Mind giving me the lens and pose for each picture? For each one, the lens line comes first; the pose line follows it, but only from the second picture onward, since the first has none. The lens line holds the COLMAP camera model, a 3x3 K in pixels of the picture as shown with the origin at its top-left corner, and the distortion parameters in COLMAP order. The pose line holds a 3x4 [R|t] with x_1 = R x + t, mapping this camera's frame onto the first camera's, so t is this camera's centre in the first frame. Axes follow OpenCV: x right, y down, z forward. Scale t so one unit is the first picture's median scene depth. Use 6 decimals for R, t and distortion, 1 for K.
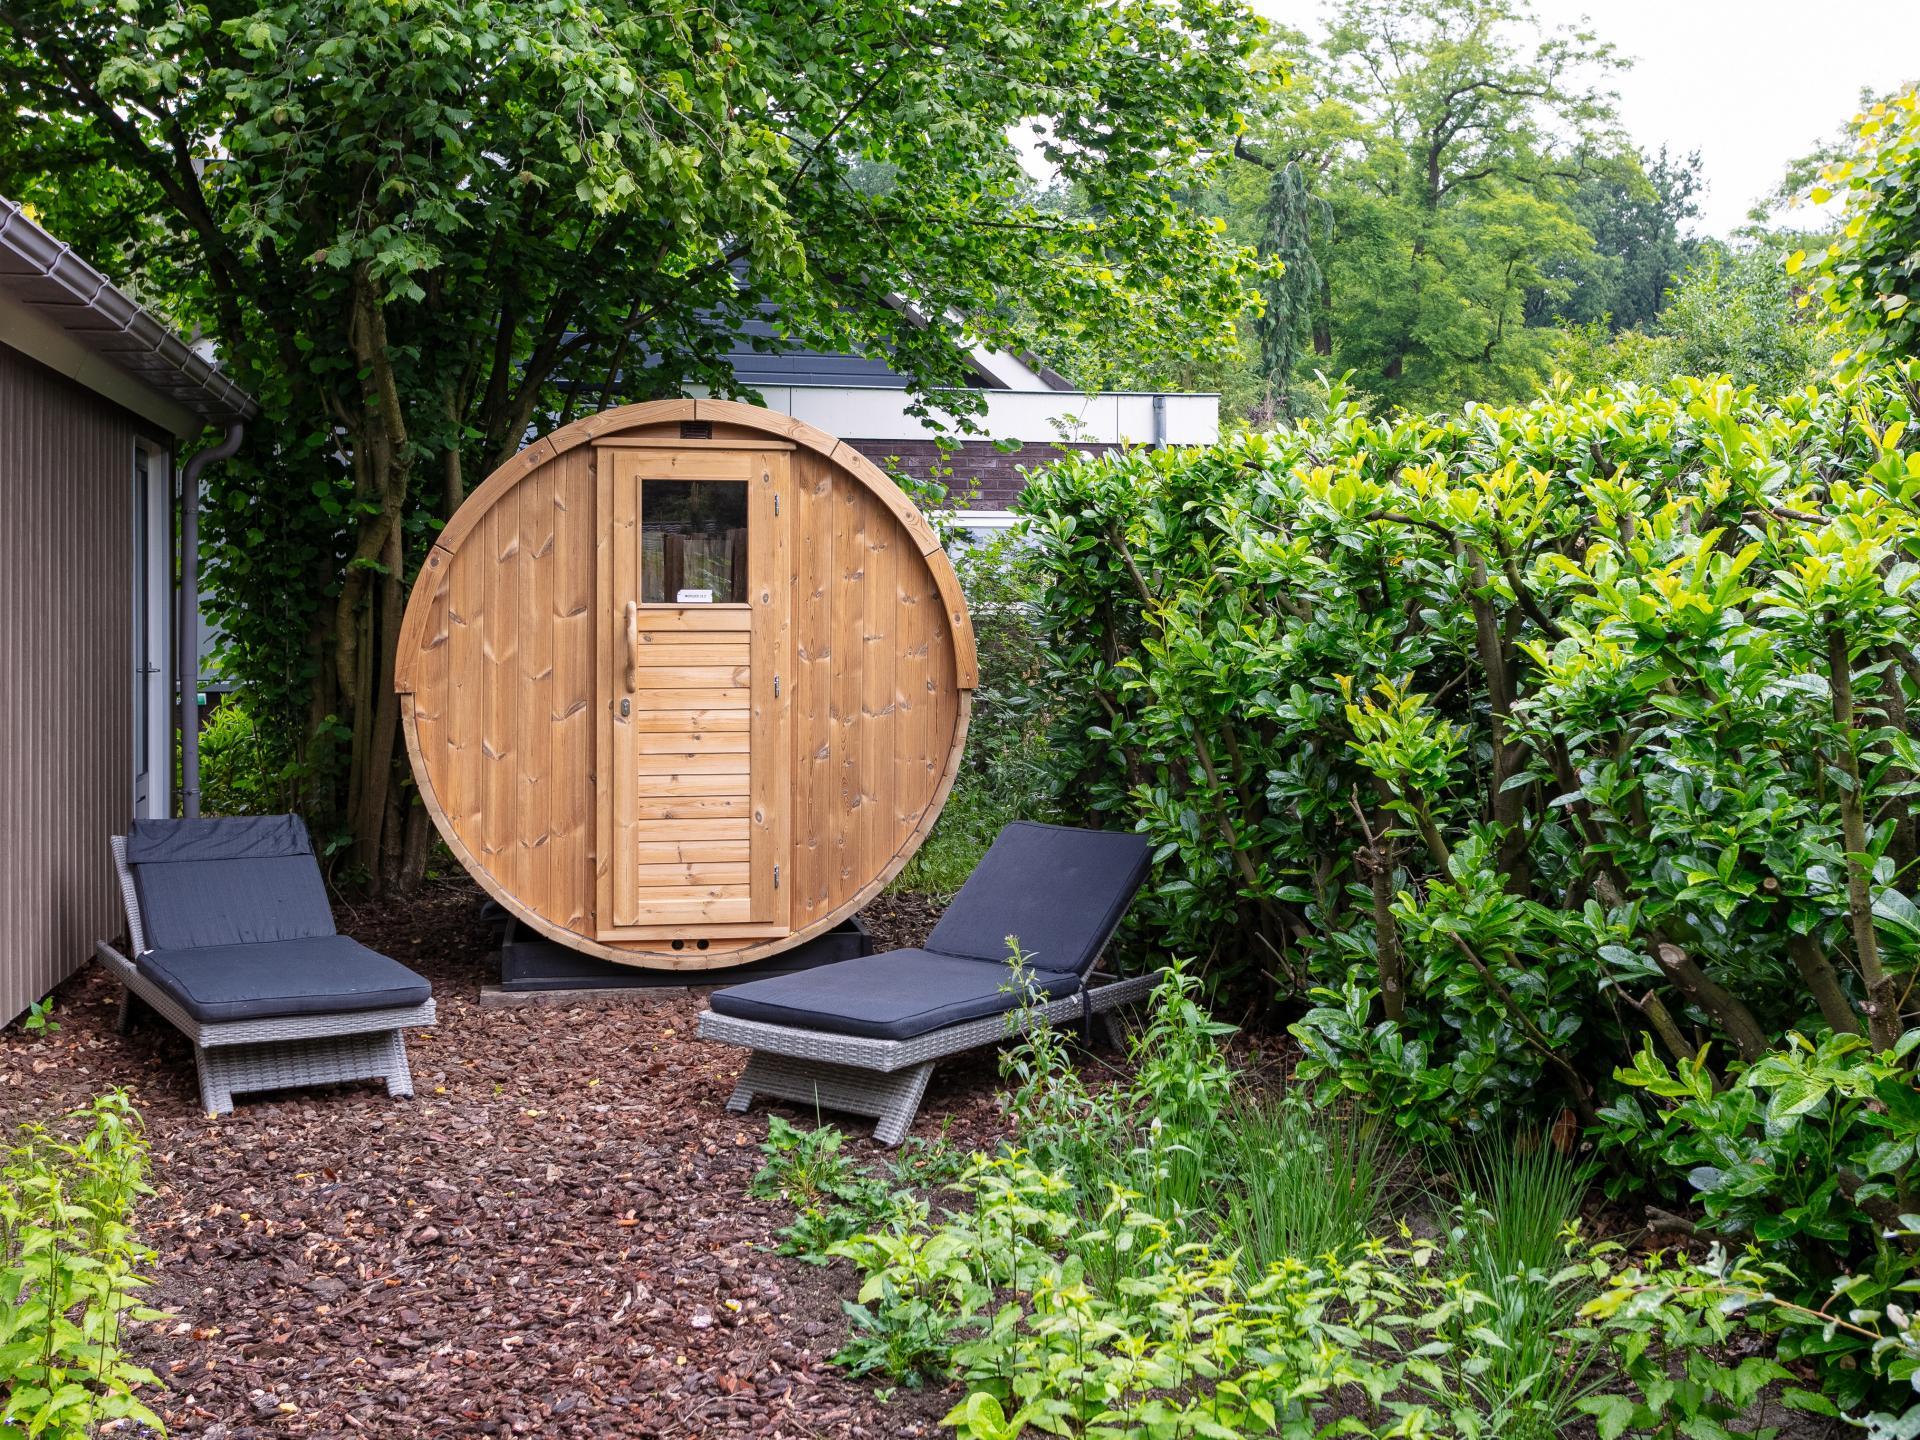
lens RADIAL K [[2026.4, 0, 963.1], [0, 2026.4, 711.3], [0, 0, 1]] dist [0.015878, 0.000000]
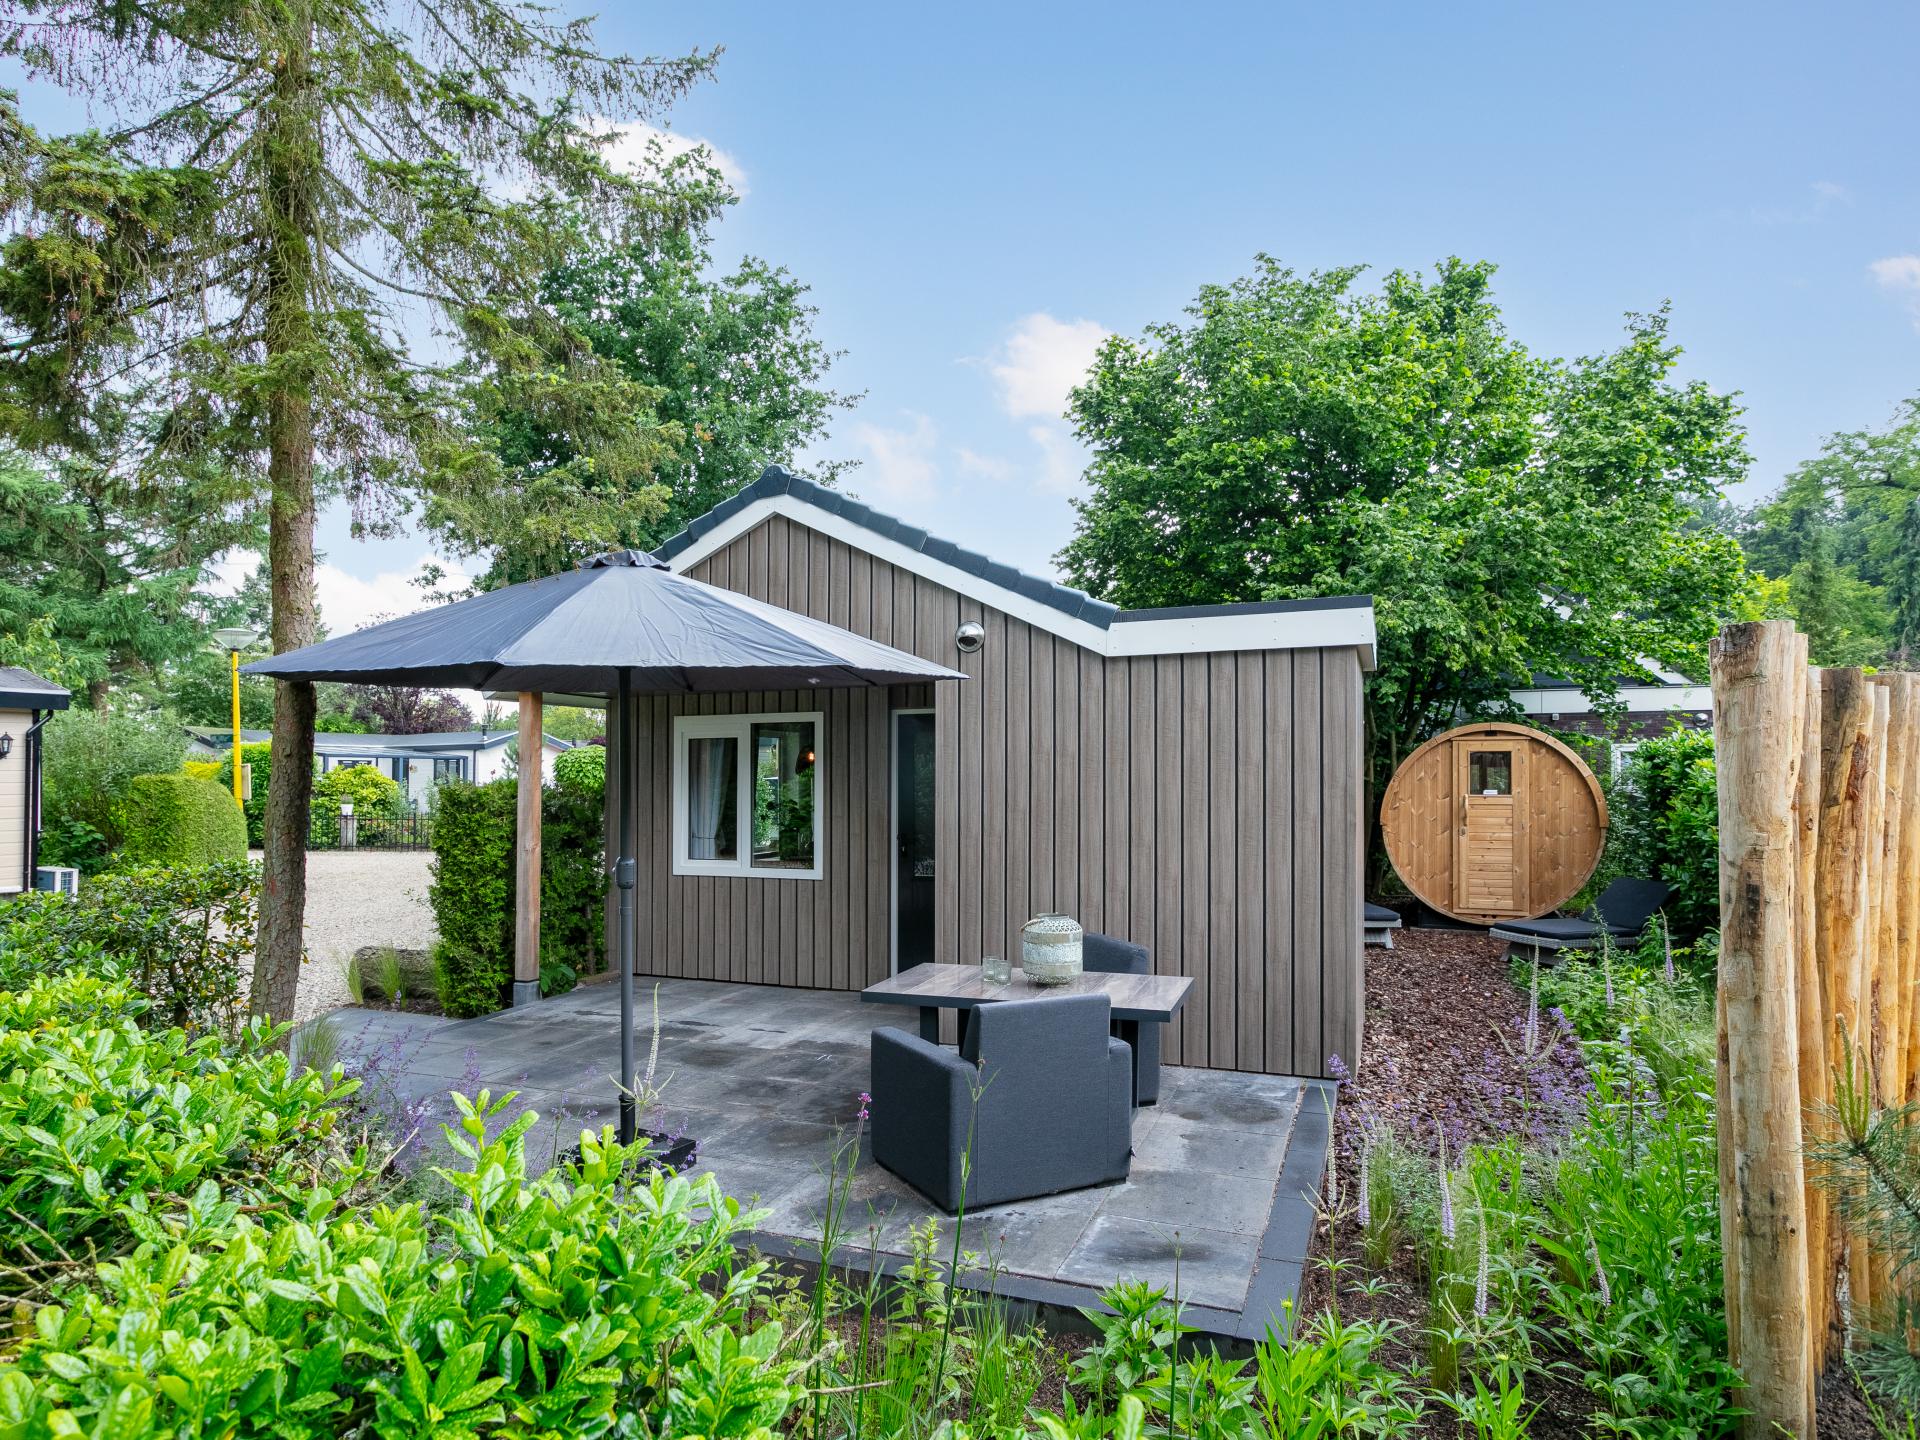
lens RADIAL K [[1132.1, 0, 928.4], [0, 1132.1, 765.7], [0, 0, 1]] dist [0.003497, -0.002016]
pose [[0.822758, -0.010884, -0.568287, 0.123377], [-0.021244, 0.998529, -0.049880, 0.001788], [0.567994, 0.053112, 0.821317, -0.757939]]
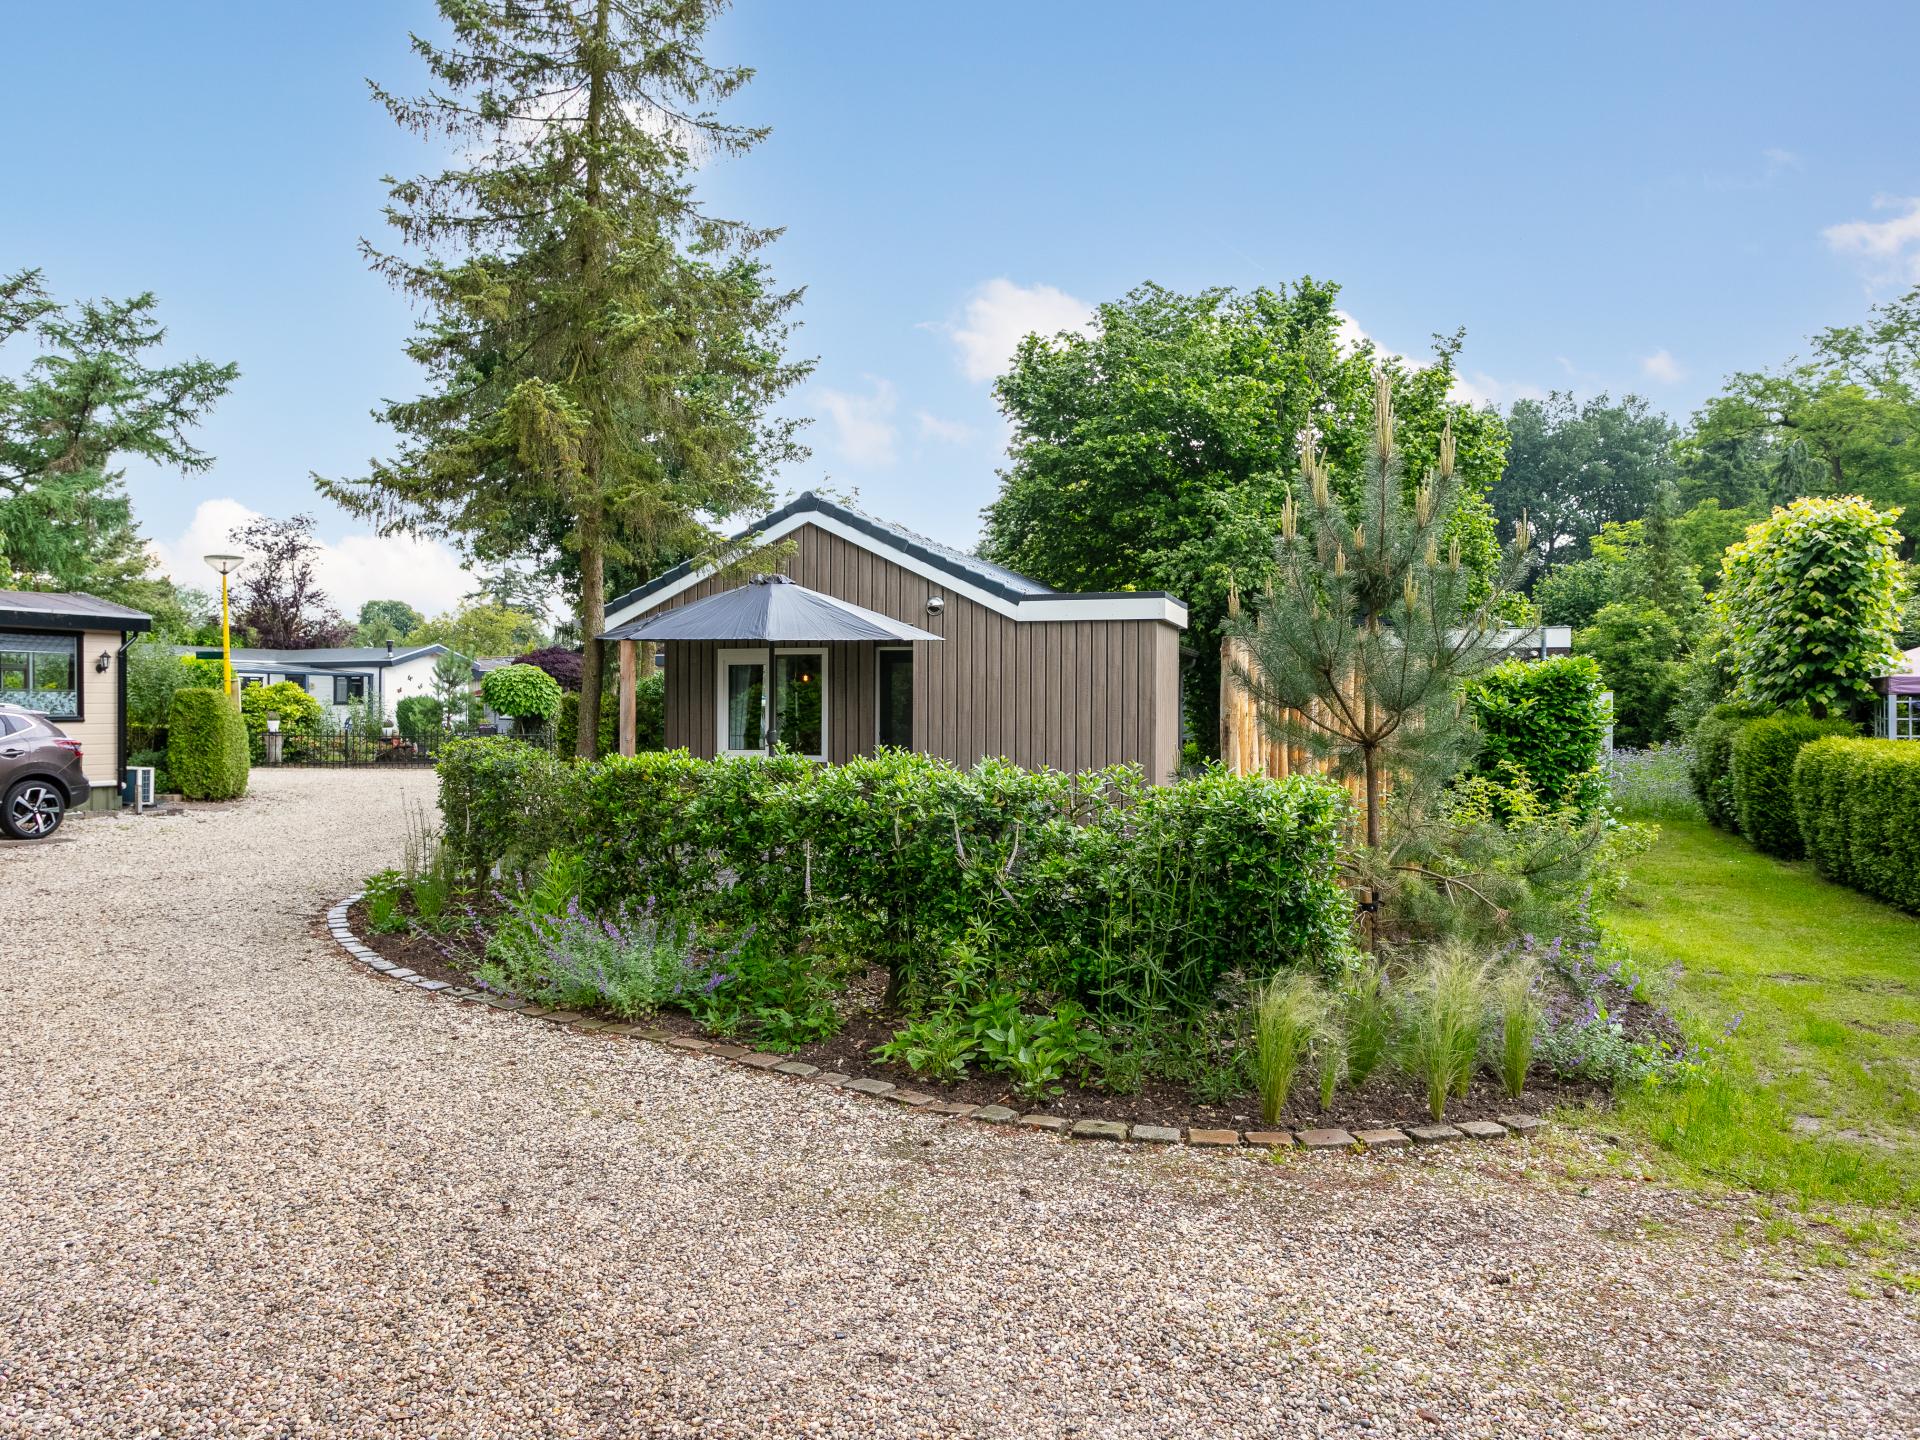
lens RADIAL K [[1357.7, 0, 958.4], [0, 1357.7, 712.1], [0, 0, 1]] dist [0.000640, 0.005656]
pose [[0.876005, 0.005316, -0.482273, 0.518107], [-0.026234, 0.998984, -0.036640, 0.054415], [0.481588, 0.044748, 0.875255, -1.528363]]
